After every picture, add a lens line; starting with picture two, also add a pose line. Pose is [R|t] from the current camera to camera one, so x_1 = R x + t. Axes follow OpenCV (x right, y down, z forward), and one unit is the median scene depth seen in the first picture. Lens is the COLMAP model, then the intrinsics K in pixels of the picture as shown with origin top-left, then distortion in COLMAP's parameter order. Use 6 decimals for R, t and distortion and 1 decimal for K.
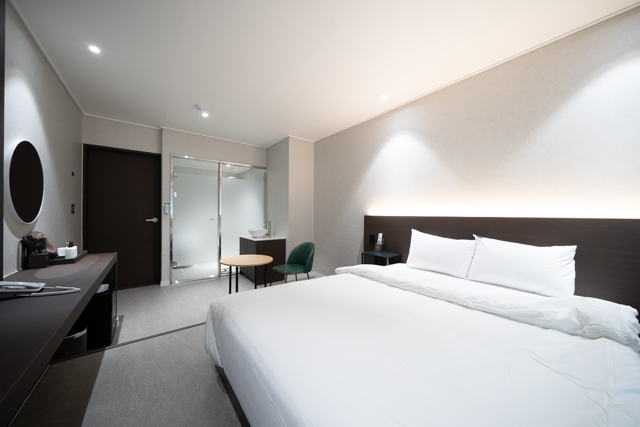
lens RADIAL K [[217.2, 0, 319.2], [0, 217.2, 215.4], [0, 0, 1]] dist [-0.000730, -0.000037]
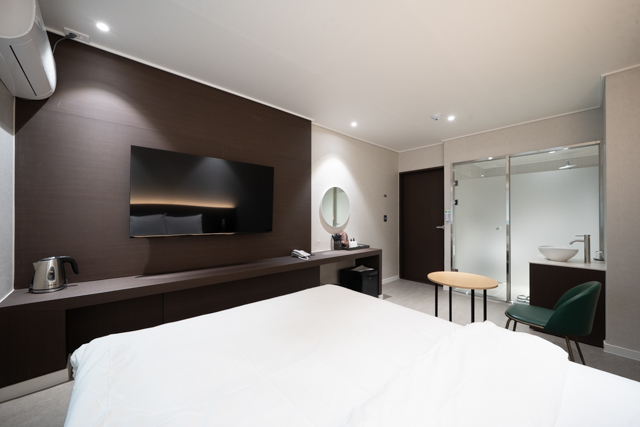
lens RADIAL K [[231.9, 0, 320.0], [0, 231.9, 213.5], [0, 0, 1]] dist [0.000345, -0.000048]
pose [[0.114539, -0.026631, -0.993062, 0.377352], [-0.003328, 0.999625, -0.027191, -0.015824], [0.993413, 0.006420, 0.114407, 0.289652]]
